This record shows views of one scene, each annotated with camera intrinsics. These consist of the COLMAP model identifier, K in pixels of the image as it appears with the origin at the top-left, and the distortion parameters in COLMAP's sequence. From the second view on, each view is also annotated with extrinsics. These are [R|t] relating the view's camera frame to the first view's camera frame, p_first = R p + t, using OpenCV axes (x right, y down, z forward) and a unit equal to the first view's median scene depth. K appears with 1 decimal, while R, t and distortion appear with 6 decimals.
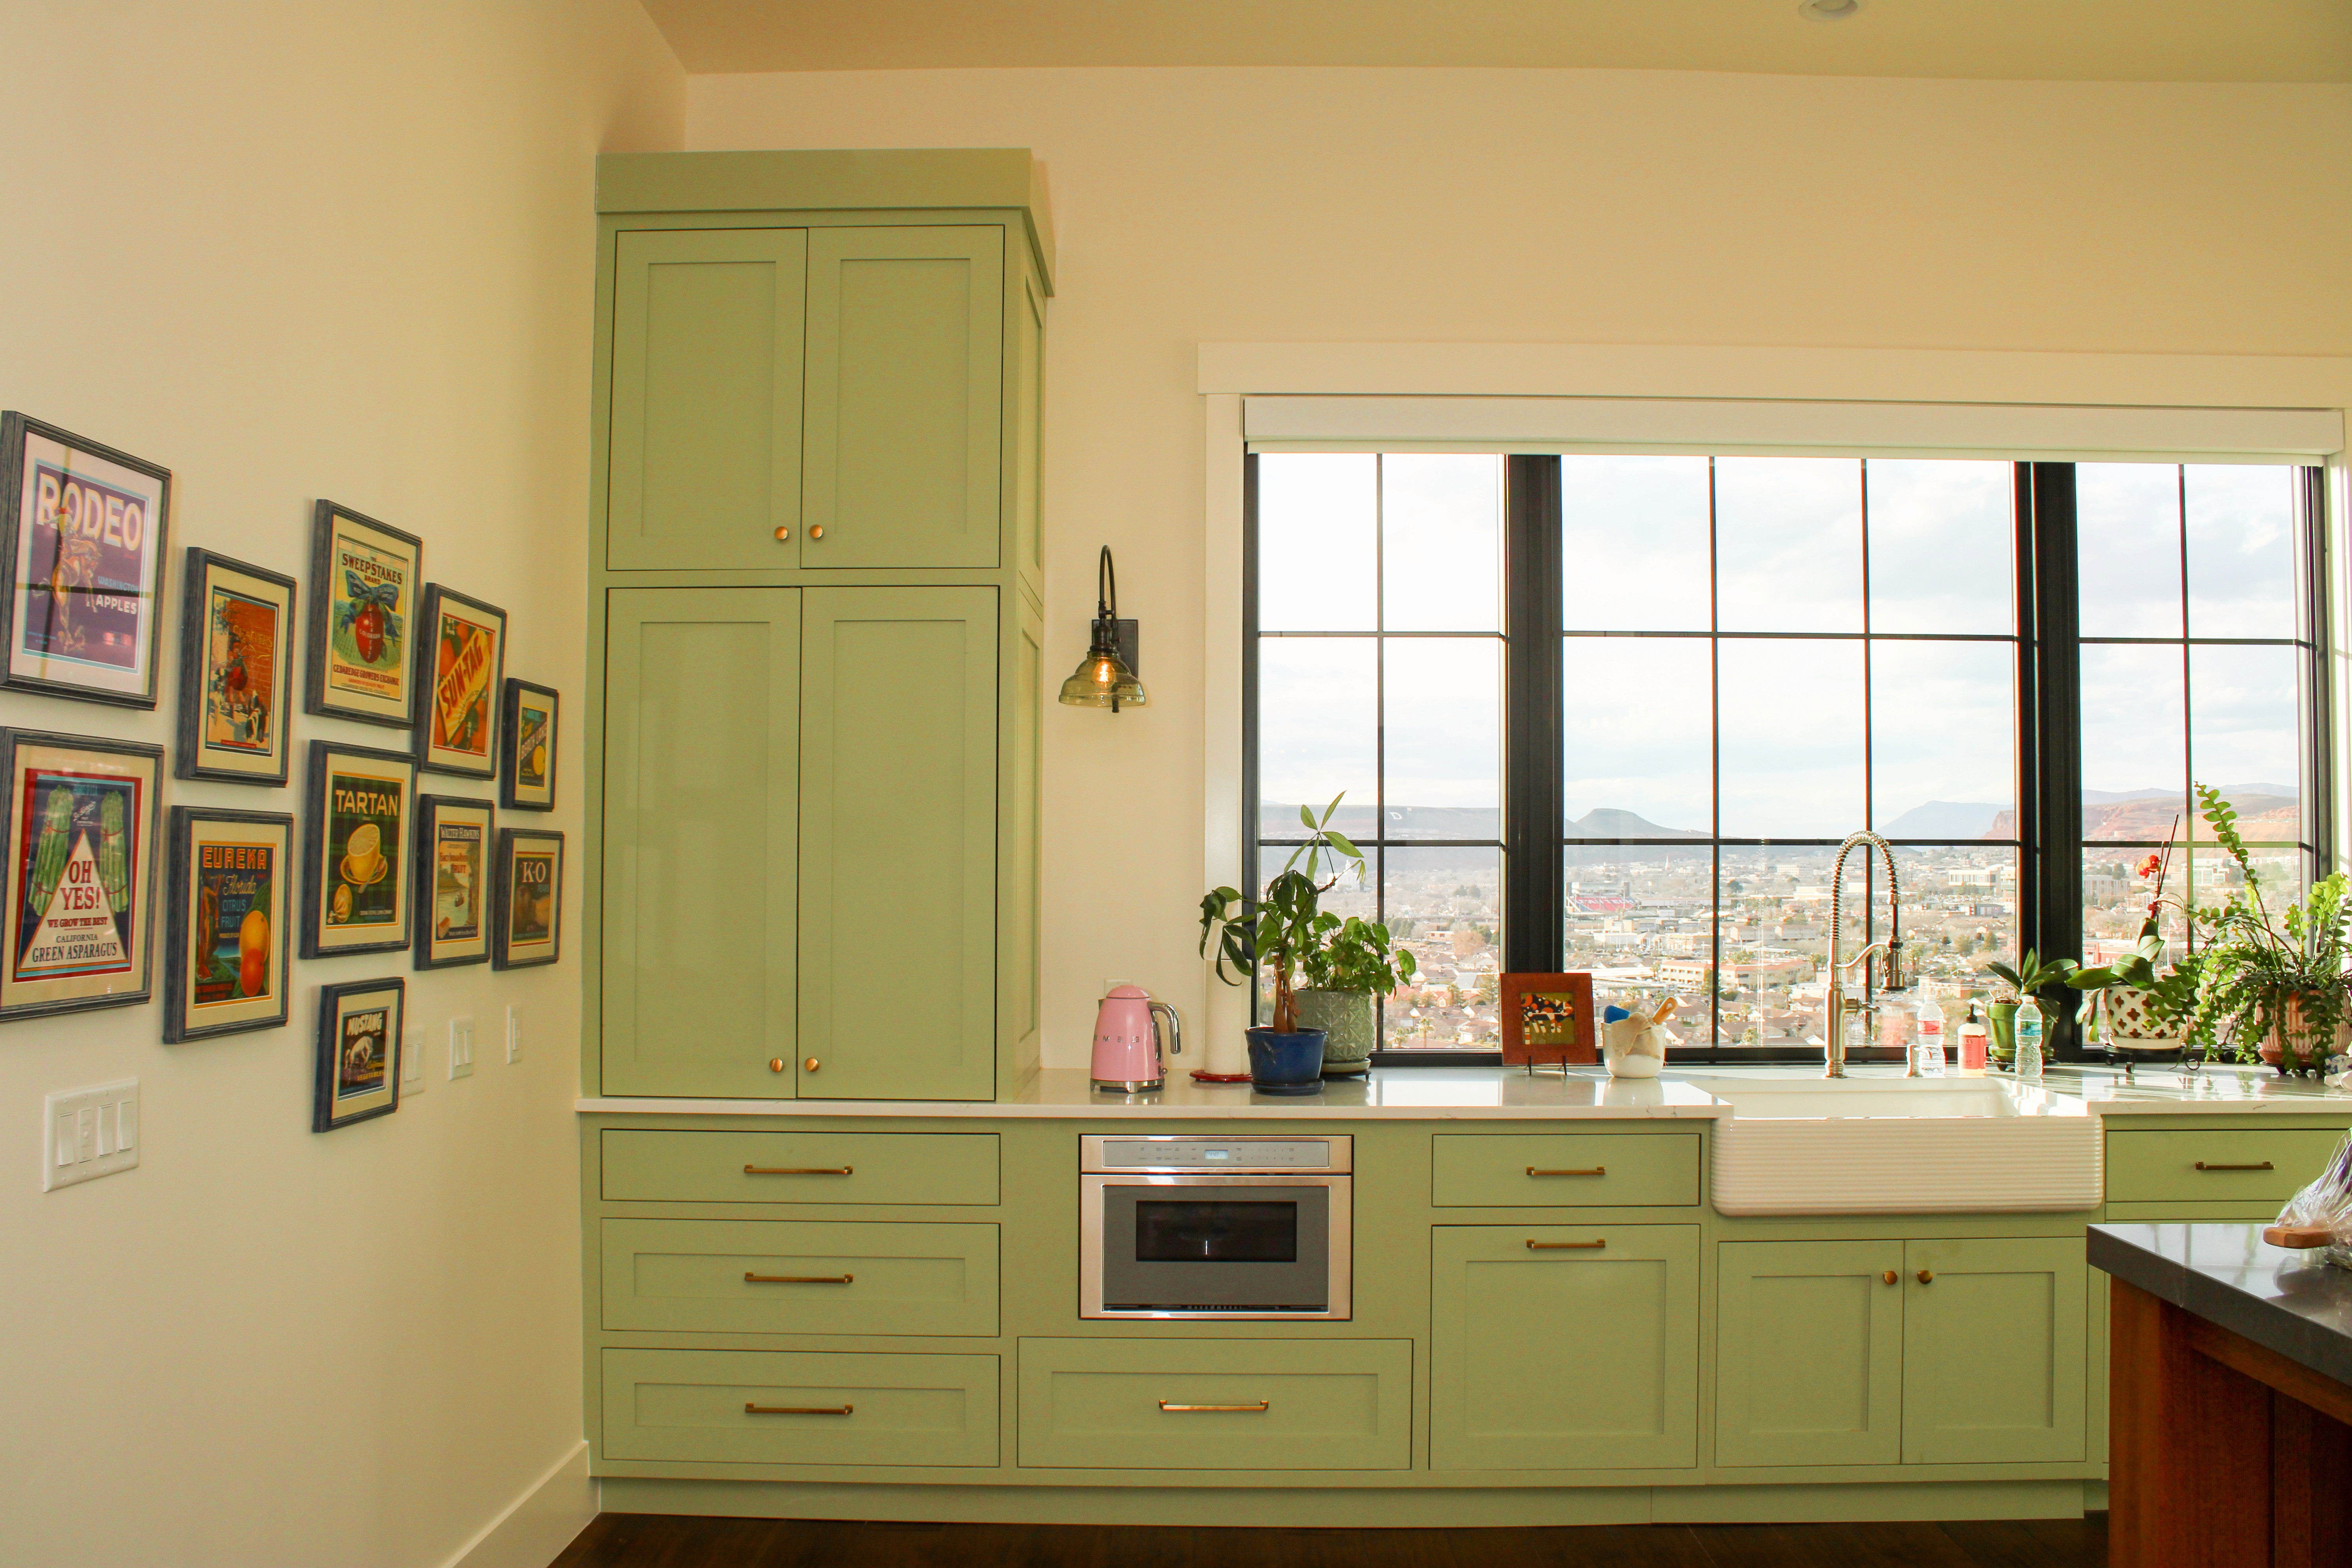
lens RADIAL K [[1967.7, 0, 1194.8], [0, 1967.7, 785.9], [0, 0, 1]] dist [-0.169948, 0.161419]
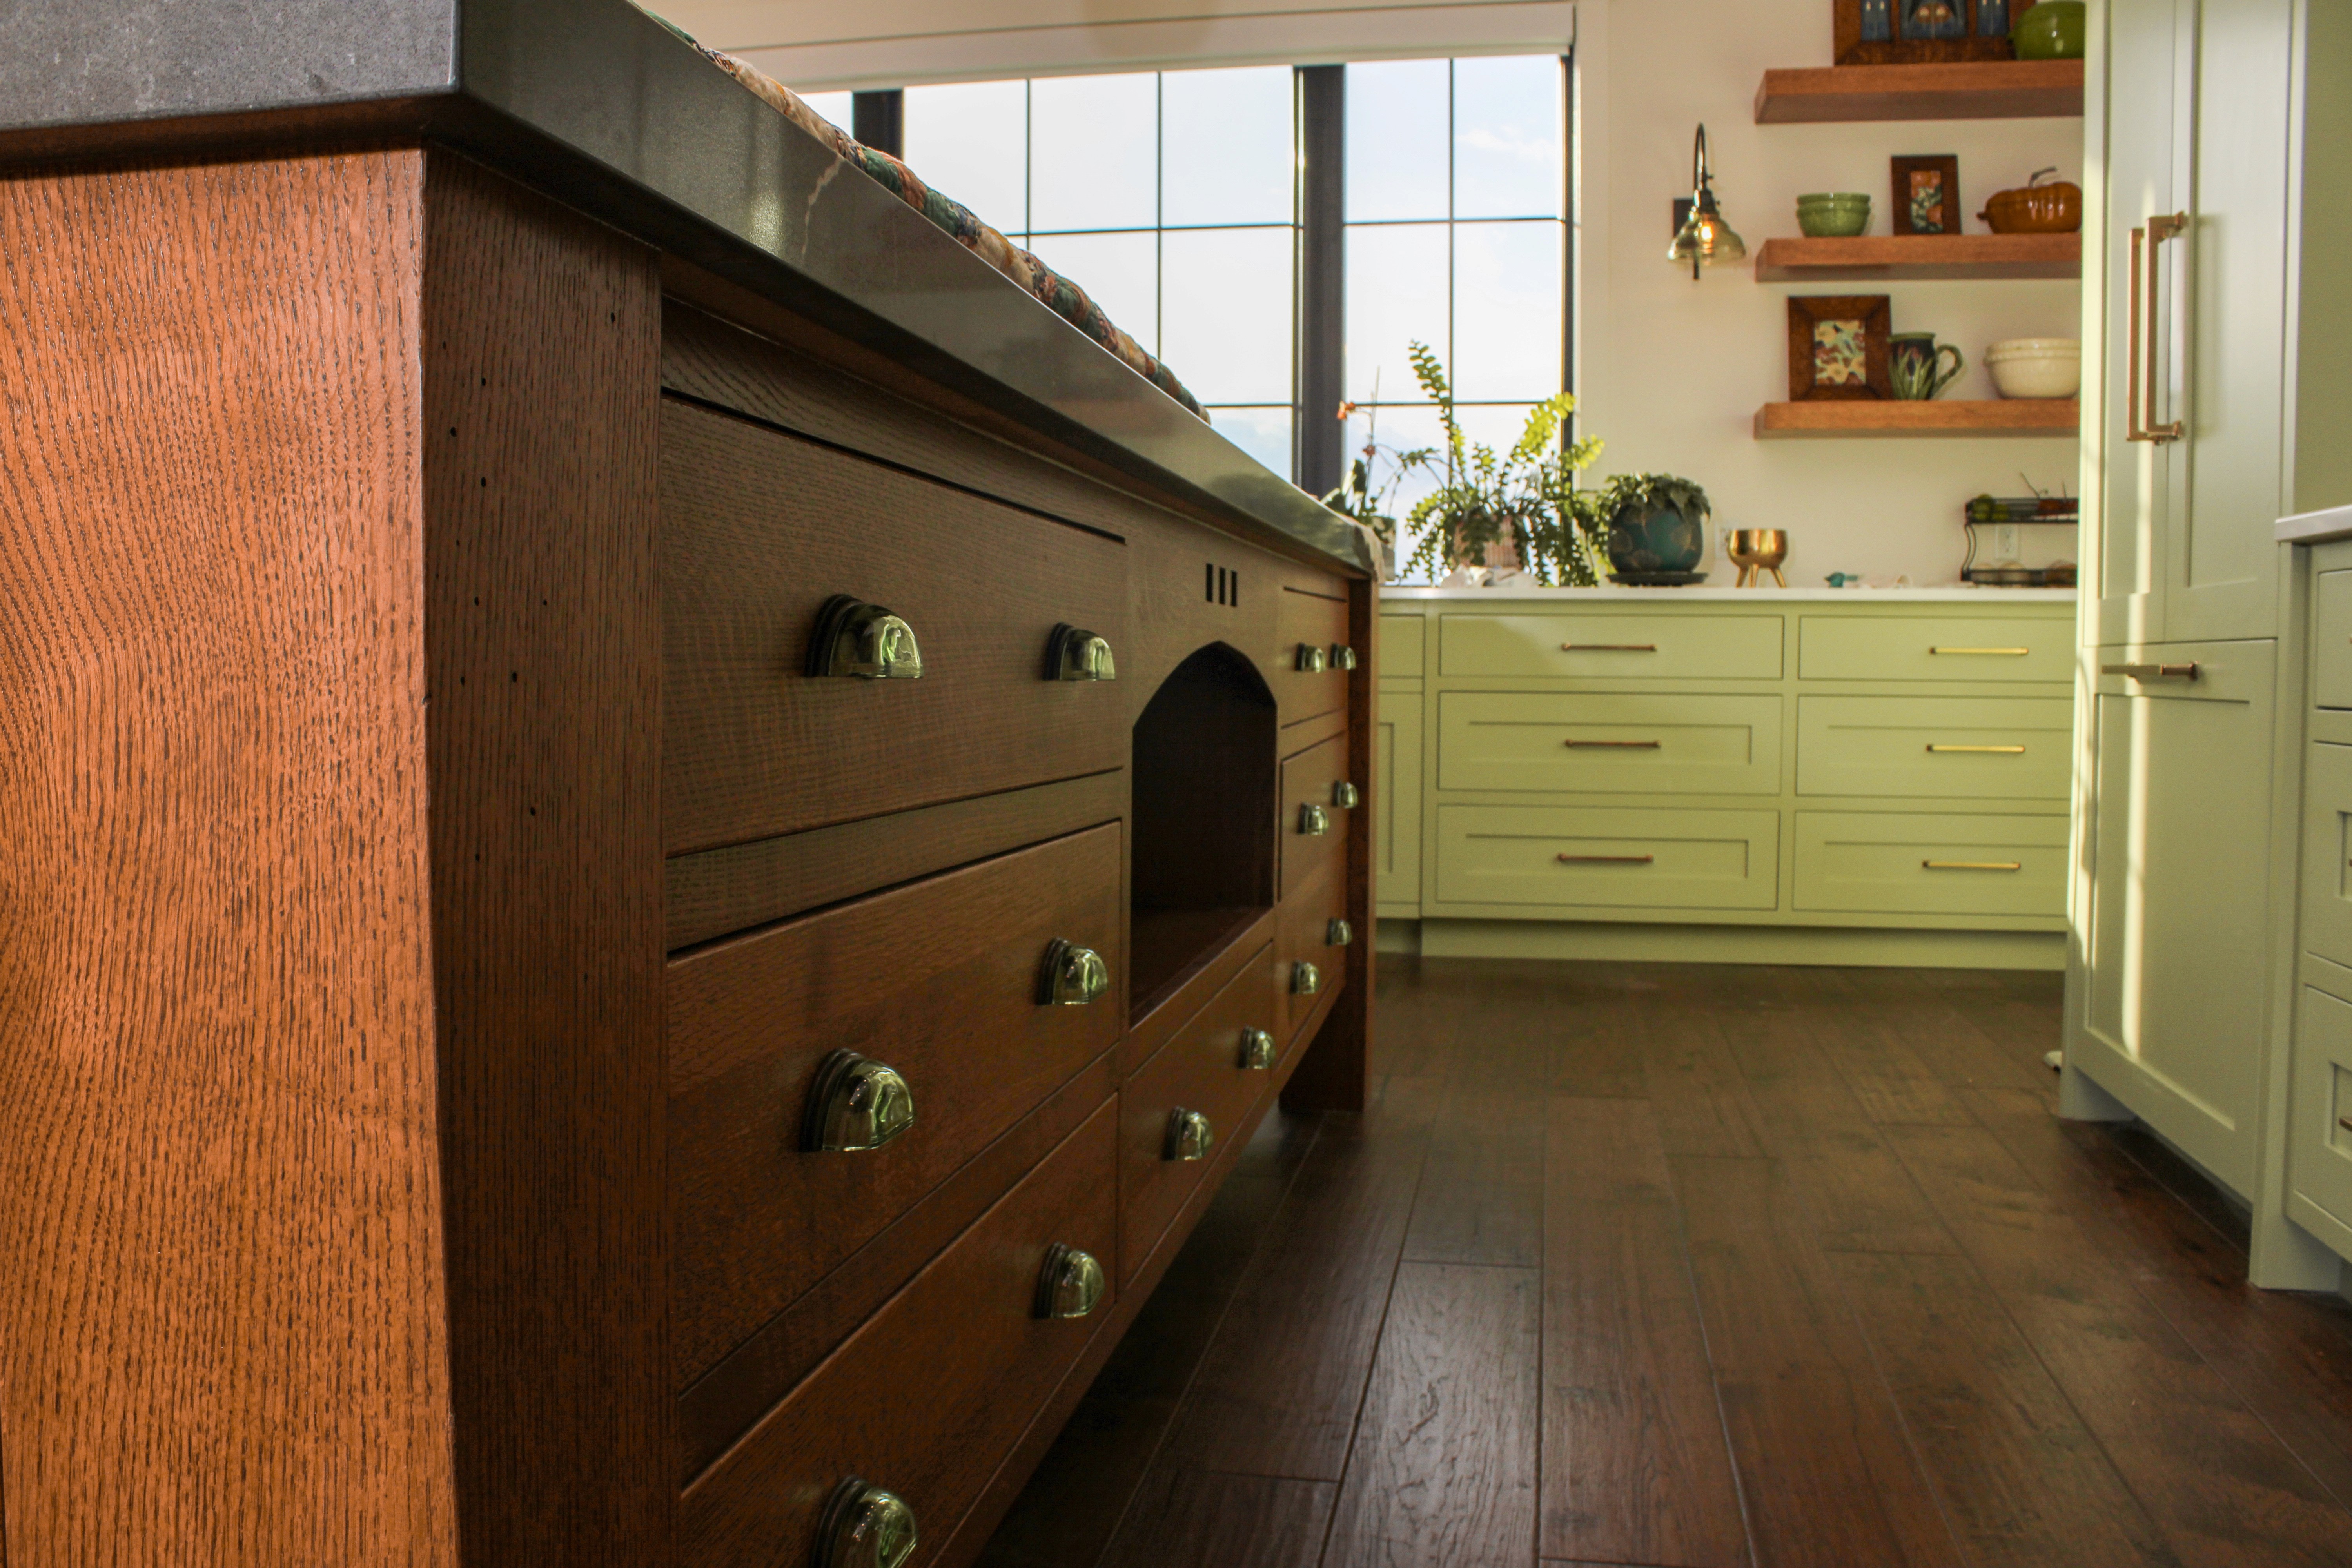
lens RADIAL K [[1967.8, 0, 1194.8], [0, 1967.8, 785.9], [0, 0, 1]] dist [-0.169948, 0.161419]
pose [[0.988801, 0.005858, -0.149126, 0.580968], [0.009448, 0.994768, 0.101719, 0.143596], [0.148942, -0.101989, 0.983572, -0.176358]]
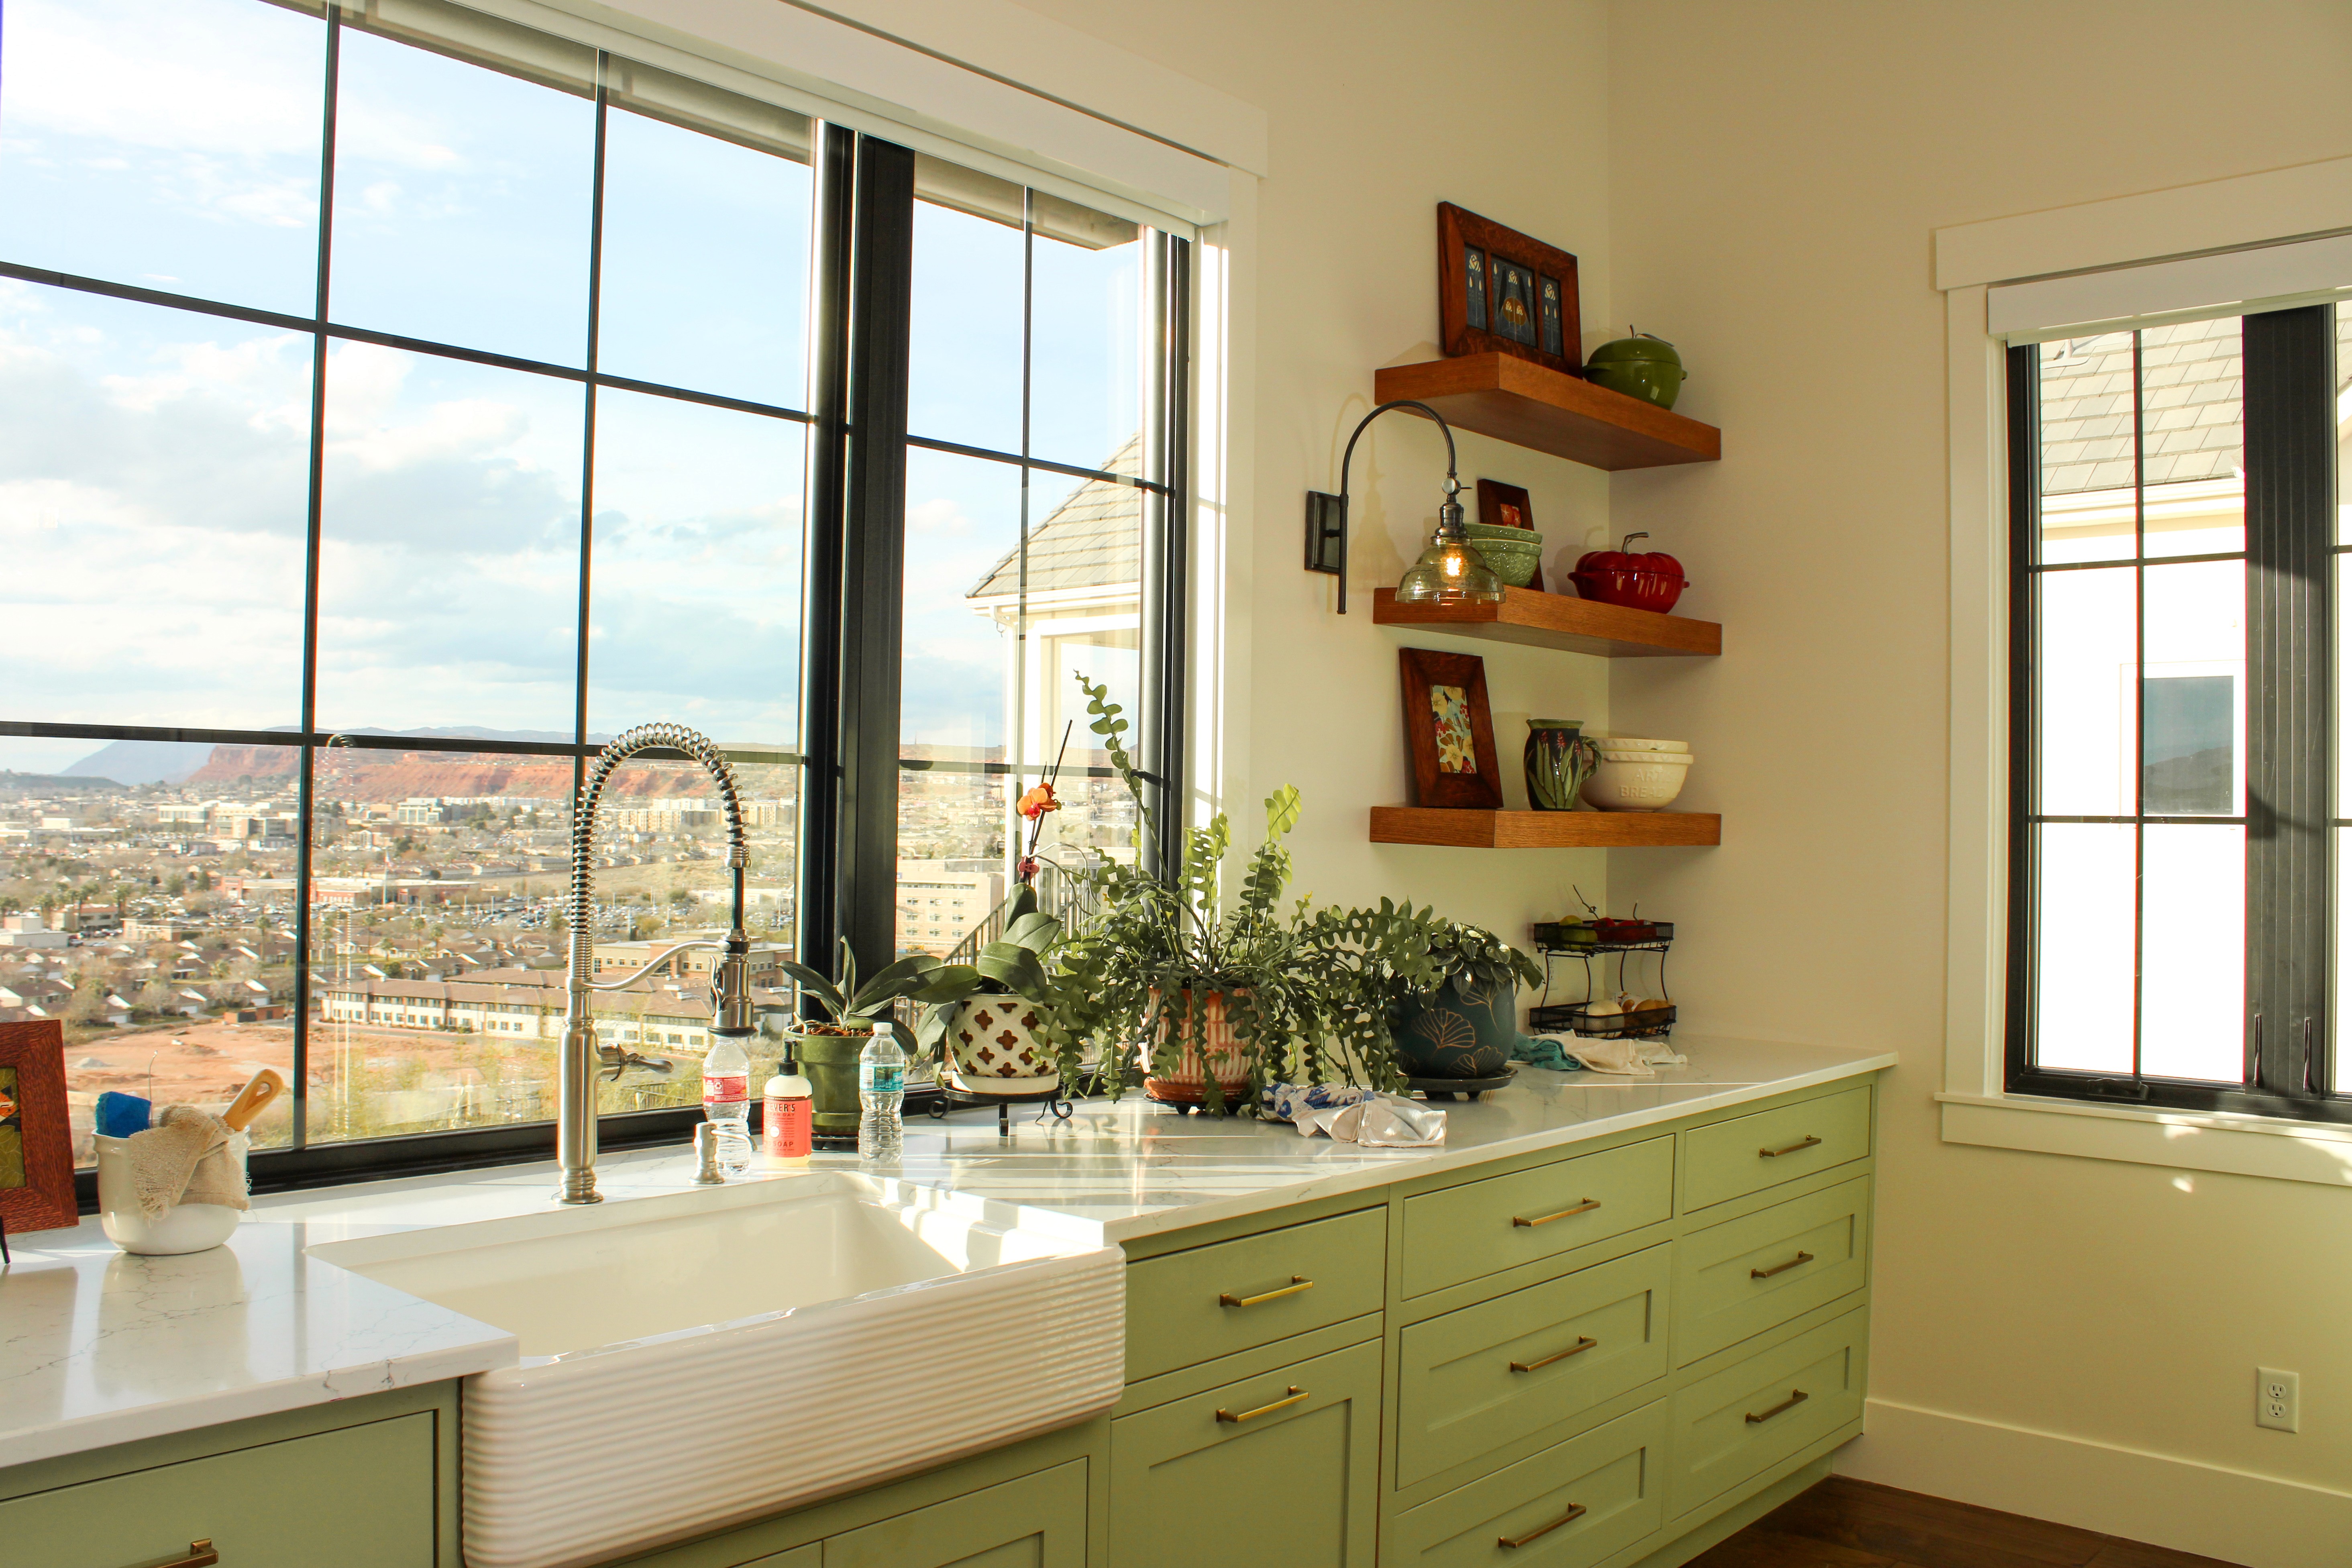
lens RADIAL K [[1996.6, 0, 1176.0], [0, 1996.6, 784.0], [0, 0, 1]] dist [-0.167864, 0.155368]
pose [[0.652379, 0.017813, 0.757683, 0.037852], [-0.041928, 0.999041, 0.012613, 0.026421], [-0.756732, -0.039997, 0.652500, 0.538150]]
